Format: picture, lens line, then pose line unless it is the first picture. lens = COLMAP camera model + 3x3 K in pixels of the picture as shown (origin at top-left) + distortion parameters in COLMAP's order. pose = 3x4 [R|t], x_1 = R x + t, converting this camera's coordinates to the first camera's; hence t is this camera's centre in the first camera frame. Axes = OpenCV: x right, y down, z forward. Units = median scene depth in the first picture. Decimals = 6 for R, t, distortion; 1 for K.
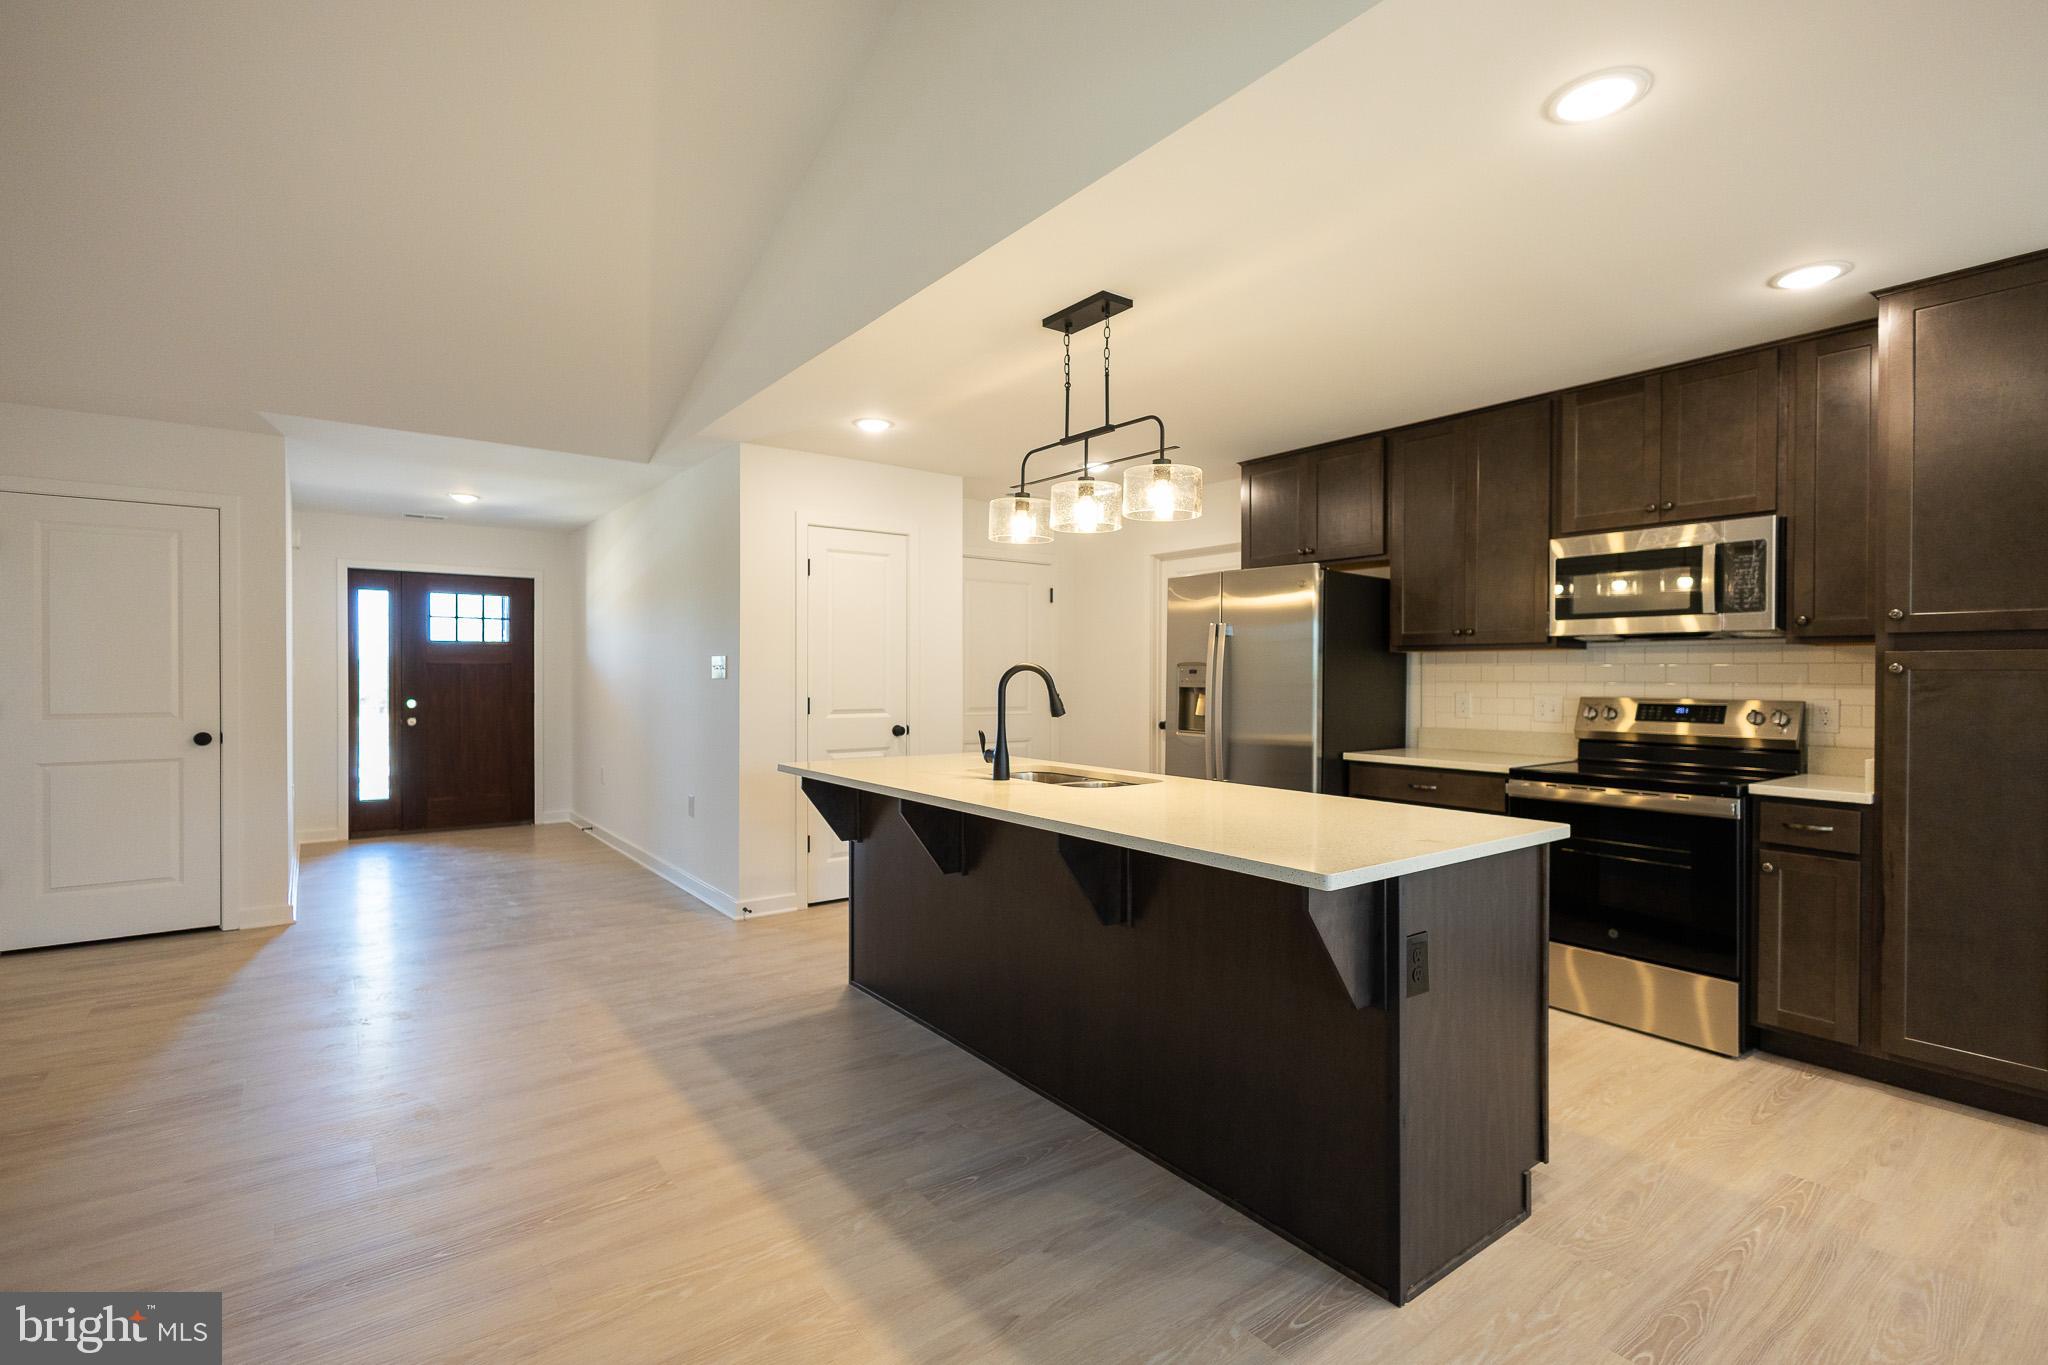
lens RADIAL K [[957.3, 0, 1016.5], [0, 957.3, 689.9], [0, 0, 1]] dist [0.003499, 0.000017]
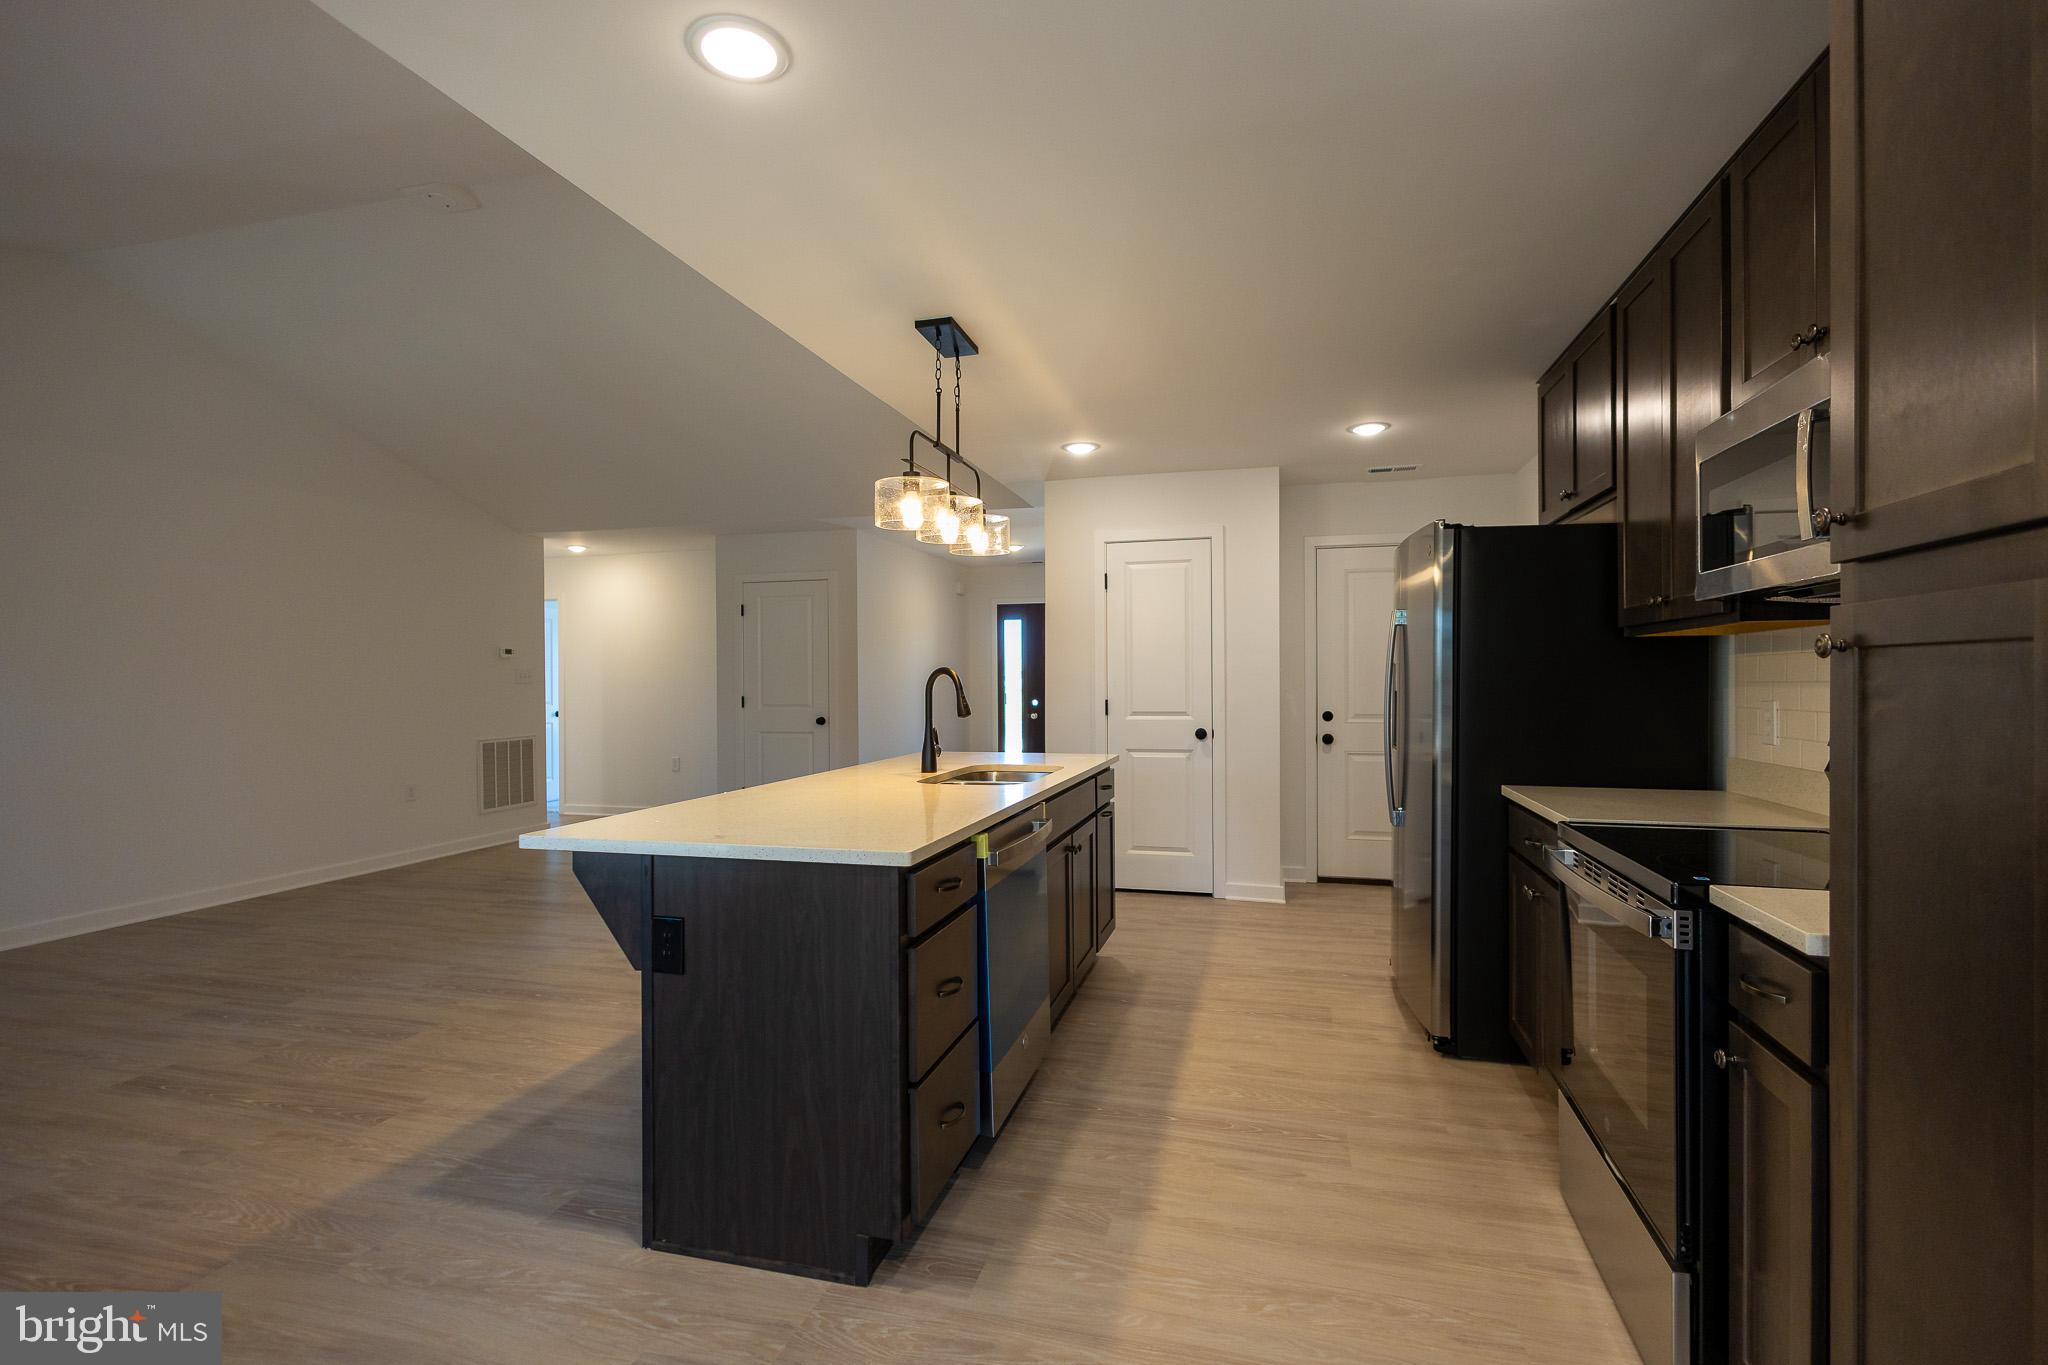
lens RADIAL K [[950.9, 0, 1011.7], [0, 950.9, 687.3], [0, 0, 1]] dist [0.006843, -0.000845]
pose [[0.601132, -0.001150, -0.799149, 0.653845], [-0.004255, 0.999980, -0.004640, -0.000849], [0.799138, 0.006189, 0.601115, 0.285673]]
